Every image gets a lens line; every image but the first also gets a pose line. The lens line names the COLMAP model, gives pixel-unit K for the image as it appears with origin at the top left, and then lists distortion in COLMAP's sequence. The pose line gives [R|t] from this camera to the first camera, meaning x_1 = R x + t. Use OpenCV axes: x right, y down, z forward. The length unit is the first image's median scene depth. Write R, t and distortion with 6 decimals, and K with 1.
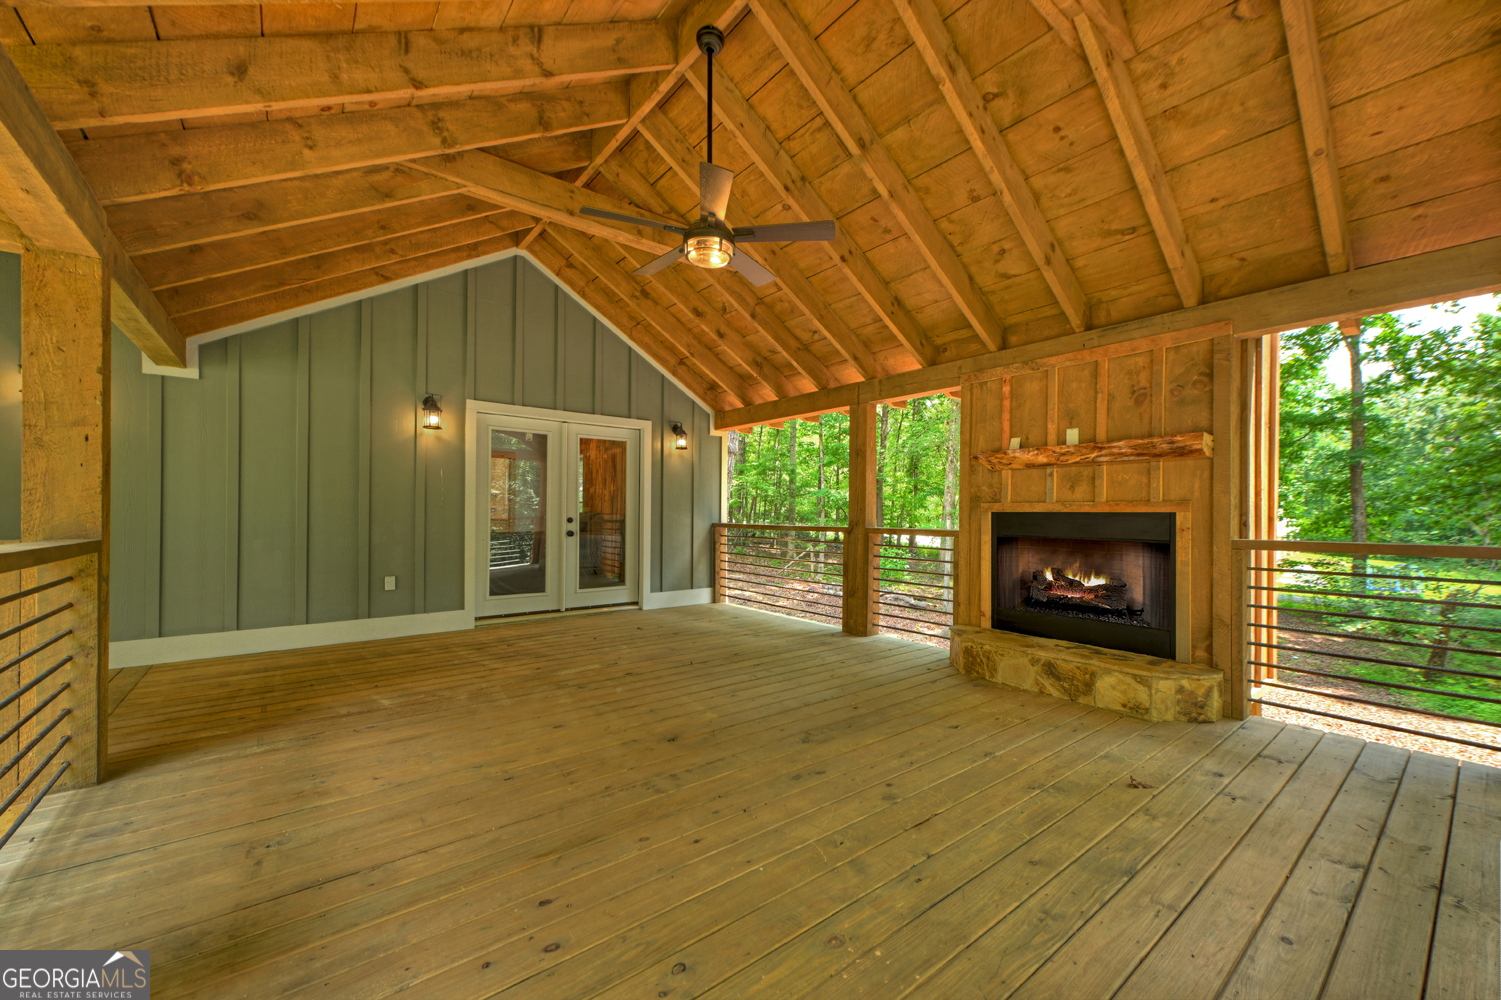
lens RADIAL K [[598.4, 0, 755.2], [0, 598.4, 509.6], [0, 0, 1]] dist [0.016295, -0.000338]
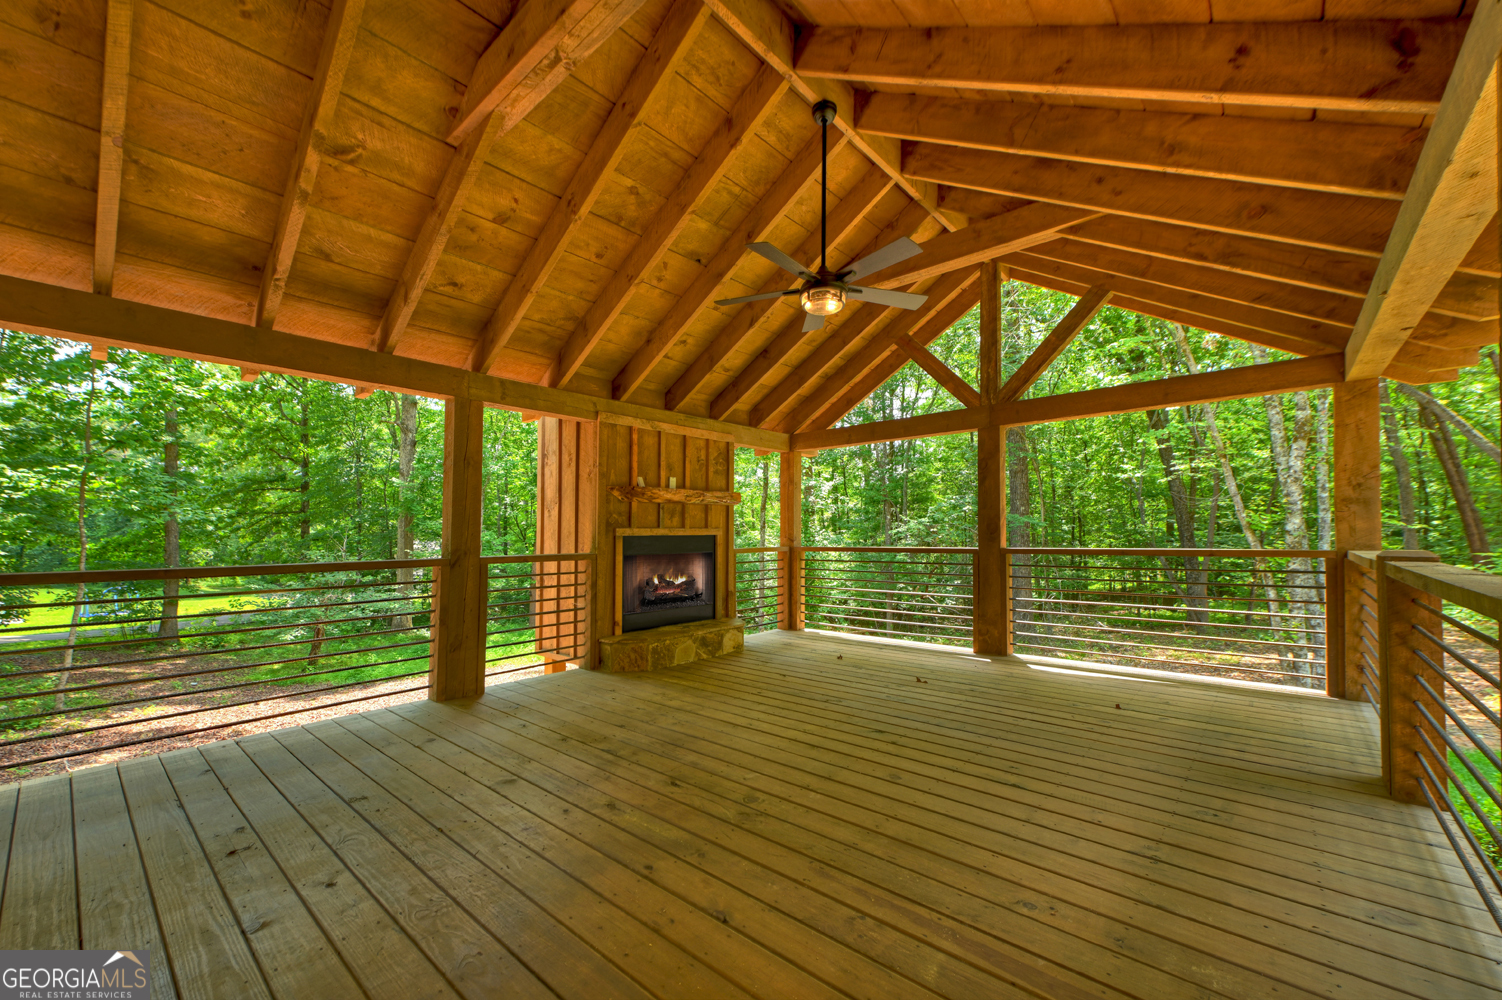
lens RADIAL K [[595.9, 0, 756.2], [0, 595.9, 513.3], [0, 0, 1]] dist [0.016473, -0.000041]
pose [[-0.168656, 0.026044, 0.985331, -0.883440], [0.008342, 0.999653, -0.024995, -0.008103], [-0.985640, 0.004004, -0.168815, 1.017900]]
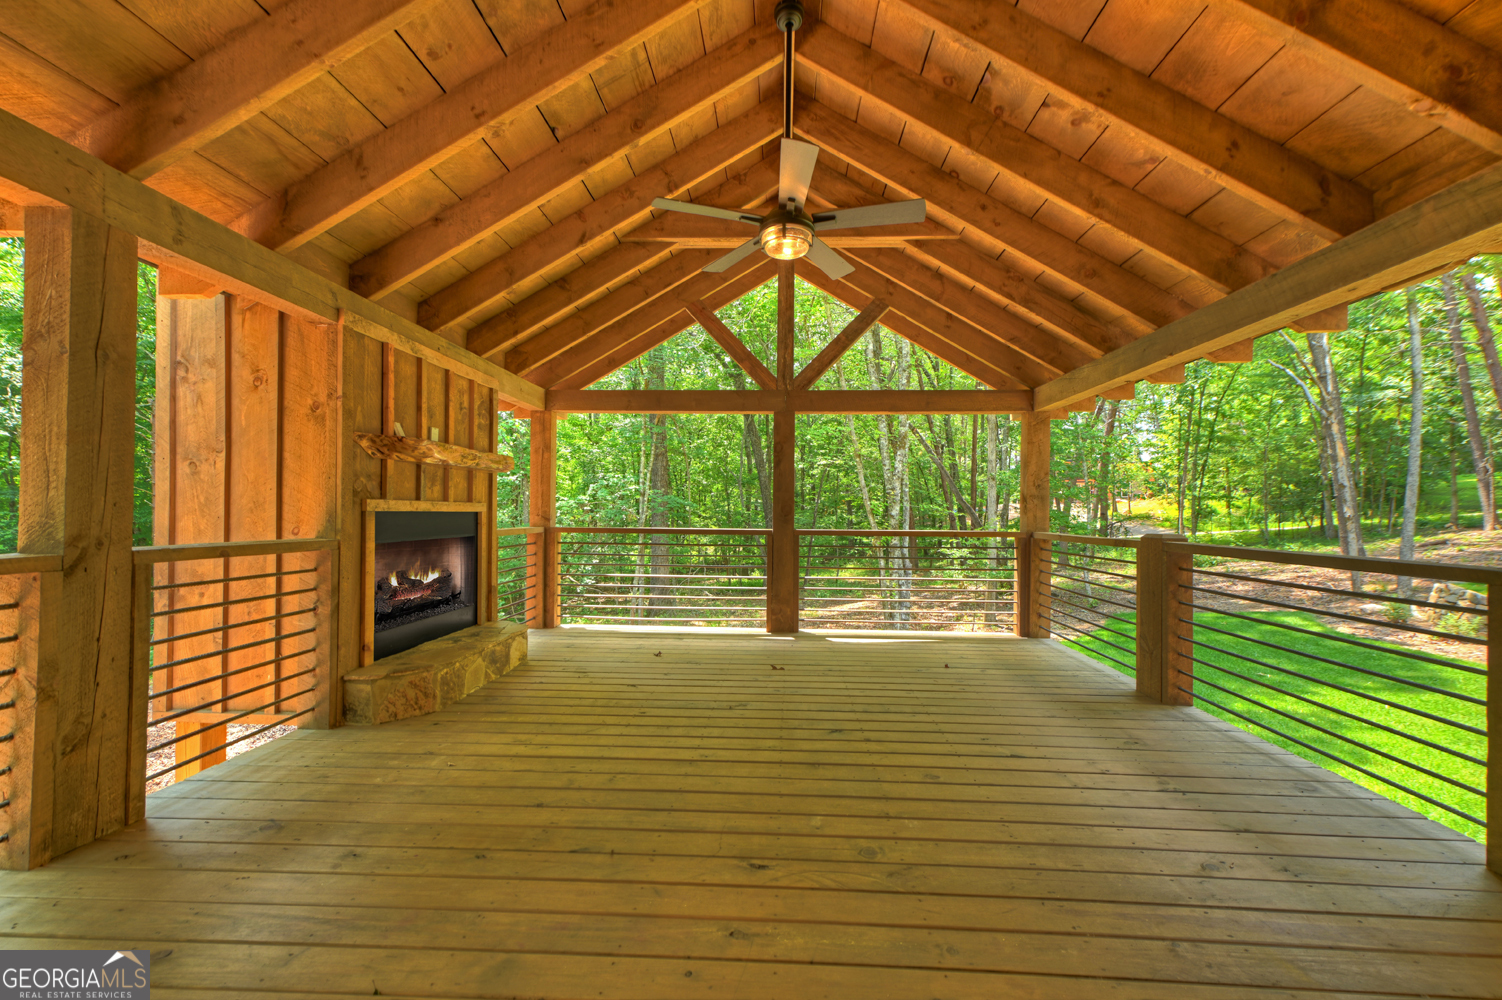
lens RADIAL K [[598.8, 0, 755.7], [0, 598.8, 509.6], [0, 0, 1]] dist [0.016295, -0.000338]
pose [[-0.742117, -0.014457, 0.670114, -0.520412], [-0.017497, 0.999845, 0.002193, -0.007282], [-0.670042, -0.010097, -0.742255, 1.352306]]
